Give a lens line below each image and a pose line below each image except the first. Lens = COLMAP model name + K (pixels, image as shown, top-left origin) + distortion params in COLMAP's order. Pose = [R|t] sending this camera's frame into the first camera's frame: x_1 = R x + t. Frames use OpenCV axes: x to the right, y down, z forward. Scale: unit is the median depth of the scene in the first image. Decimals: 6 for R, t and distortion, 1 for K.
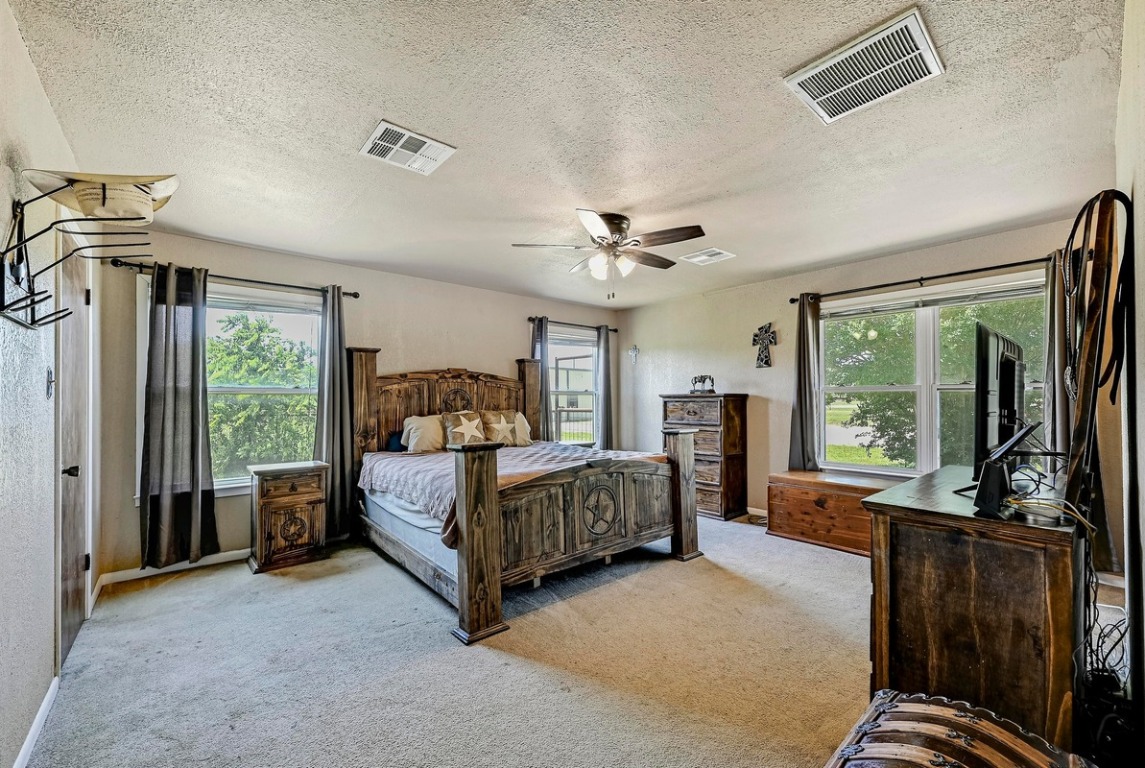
lens RADIAL K [[454.3, 0, 574.3], [0, 454.3, 398.7], [0, 0, 1]] dist [-0.000187, 0.000083]
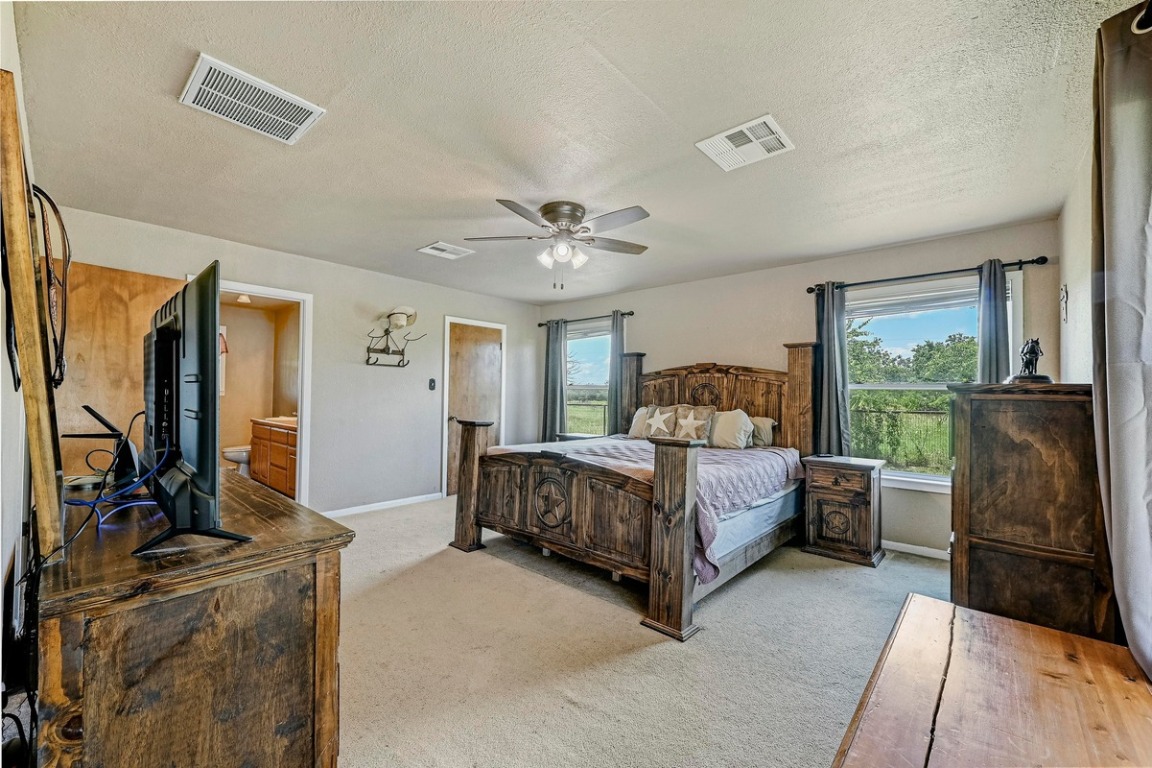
lens RADIAL K [[461.6, 0, 604.6], [0, 461.6, 387.9], [0, 0, 1]] dist [0.000005, 0.000008]
pose [[0.159082, -0.004804, -0.987254, 0.853378], [-0.011172, 0.999915, -0.006665, -0.003192], [0.987202, 0.012090, 0.159015, 0.745007]]
